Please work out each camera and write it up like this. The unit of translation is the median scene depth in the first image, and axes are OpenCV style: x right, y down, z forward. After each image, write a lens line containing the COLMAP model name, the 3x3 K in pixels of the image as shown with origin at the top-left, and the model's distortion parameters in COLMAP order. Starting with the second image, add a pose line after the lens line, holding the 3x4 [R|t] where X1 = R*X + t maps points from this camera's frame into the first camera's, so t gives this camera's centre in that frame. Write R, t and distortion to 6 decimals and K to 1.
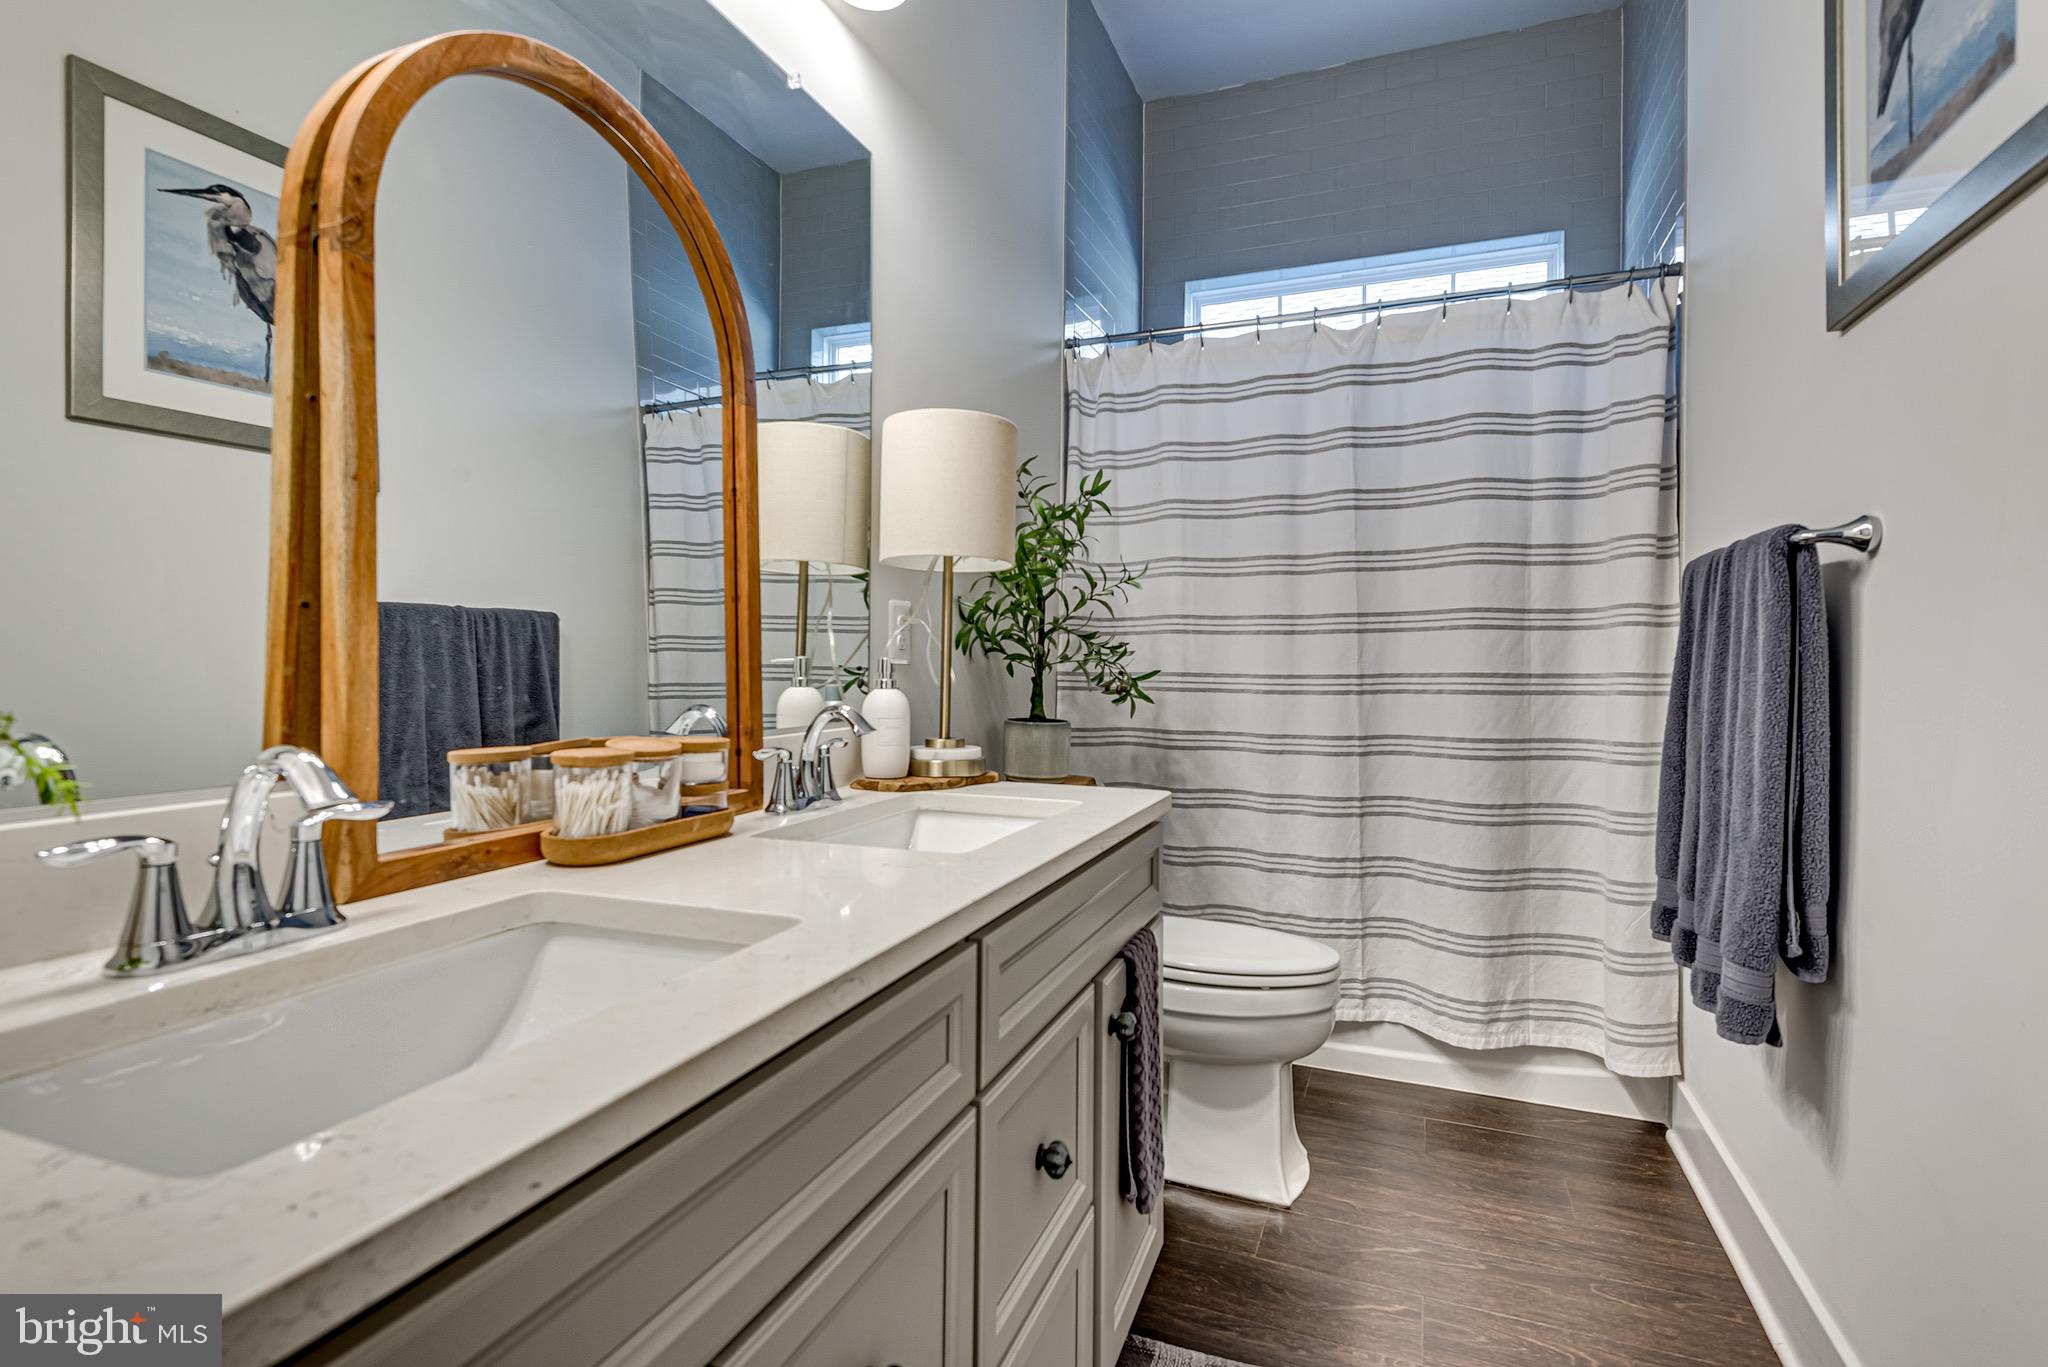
lens RADIAL K [[997.0, 0, 1021.0], [0, 997.0, 671.7], [0, 0, 1]] dist [0.006976, 0.000622]
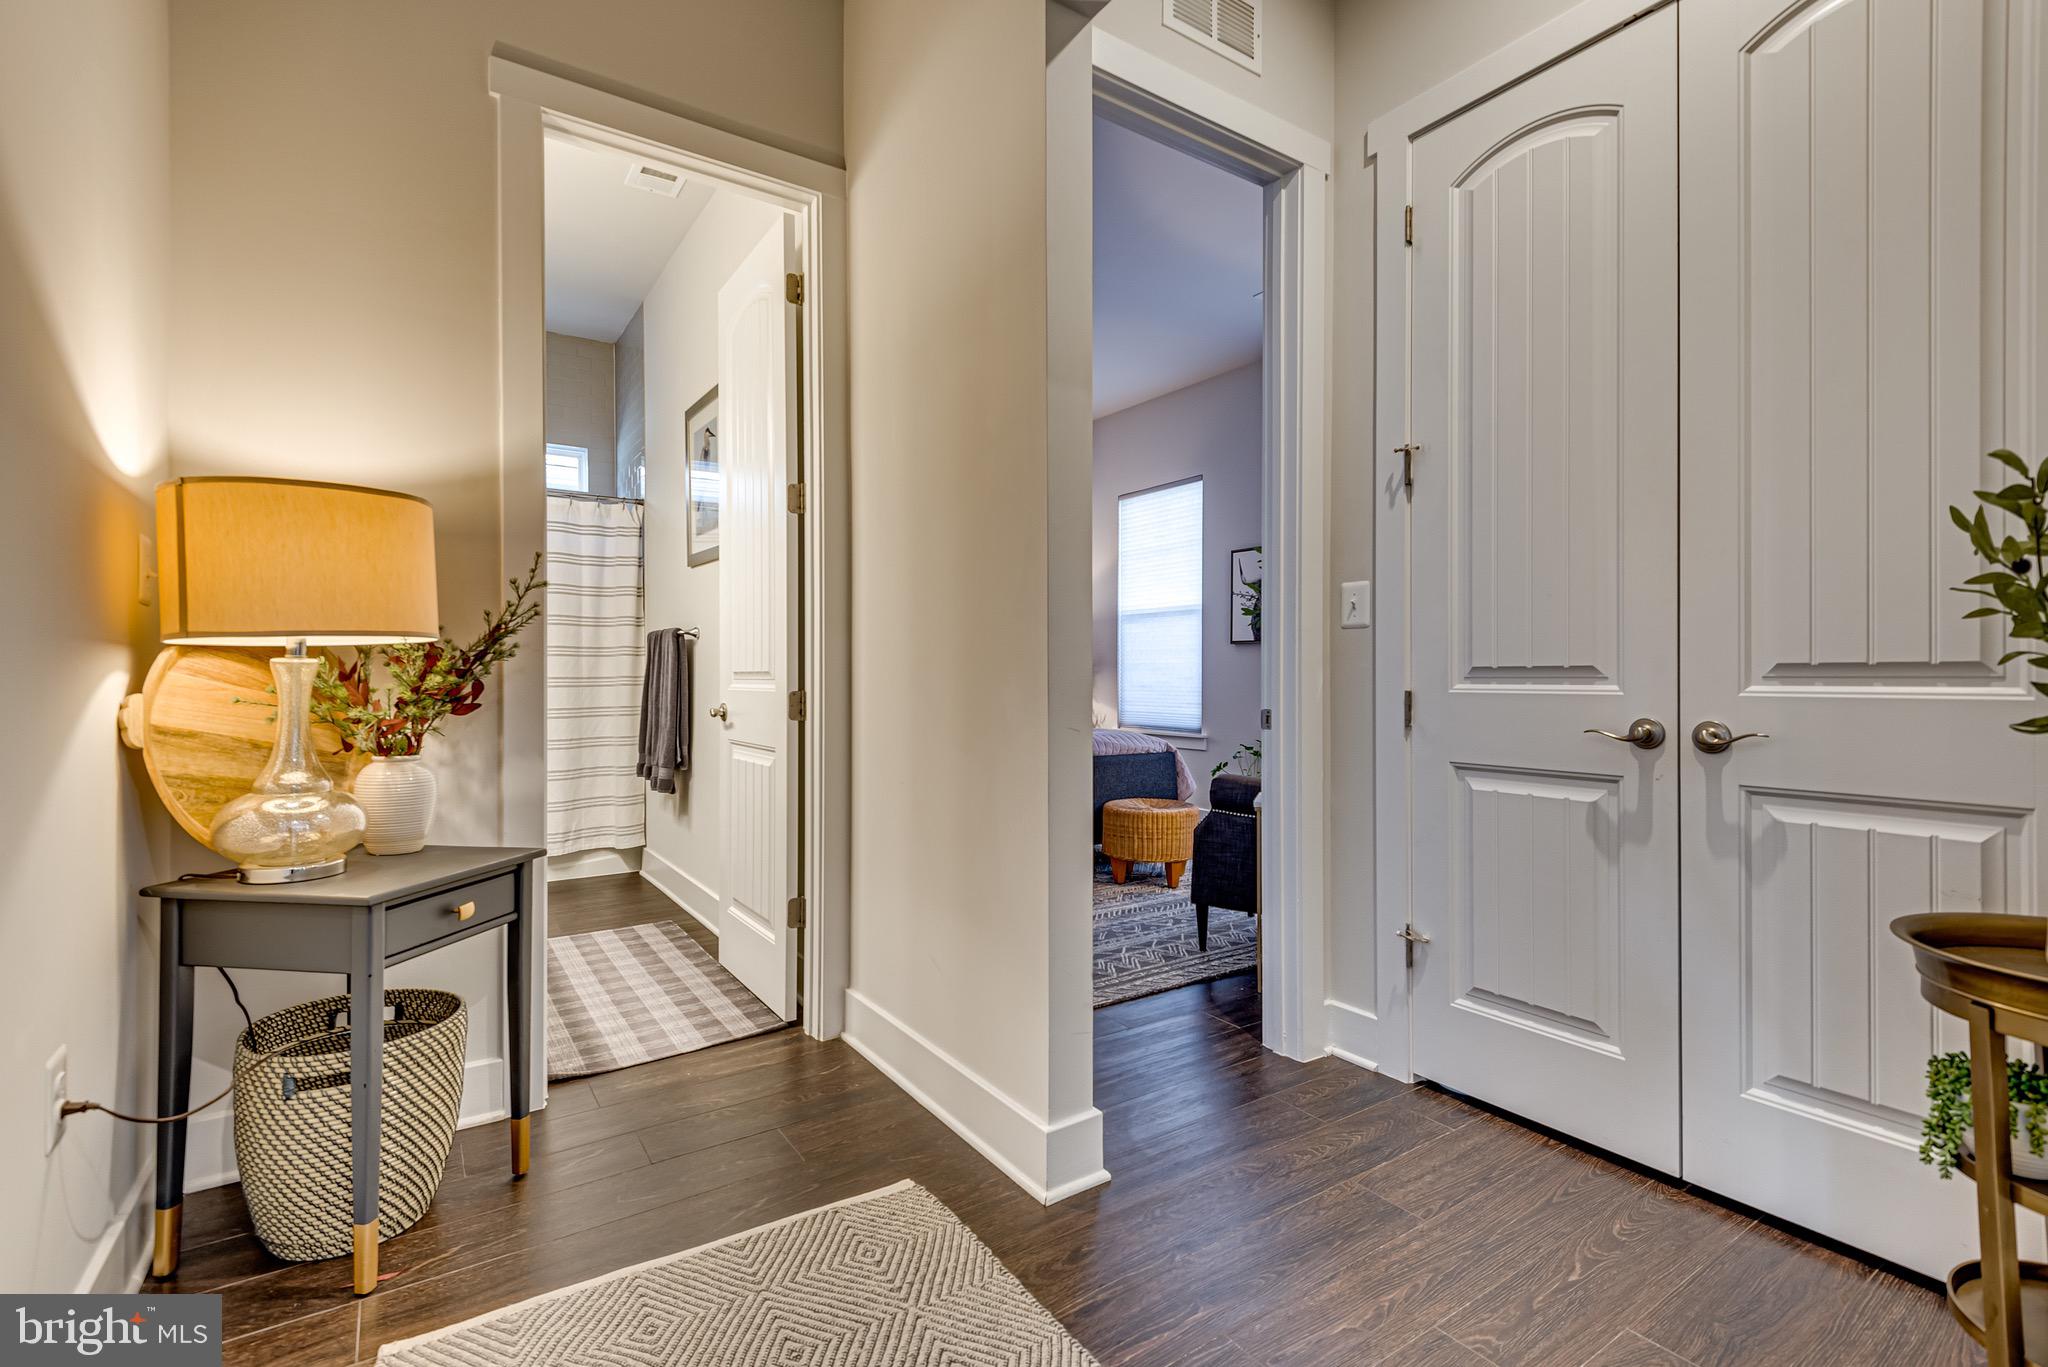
lens RADIAL K [[933.4, 0, 1026.7], [0, 933.4, 676.8], [0, 0, 1]] dist [0.028490, -0.007021]
pose [[0.563092, -0.000012, 0.826394, -0.674261], [0.007514, 0.999959, -0.005106, 0.021762], [-0.826360, 0.009084, 0.563069, -1.007455]]
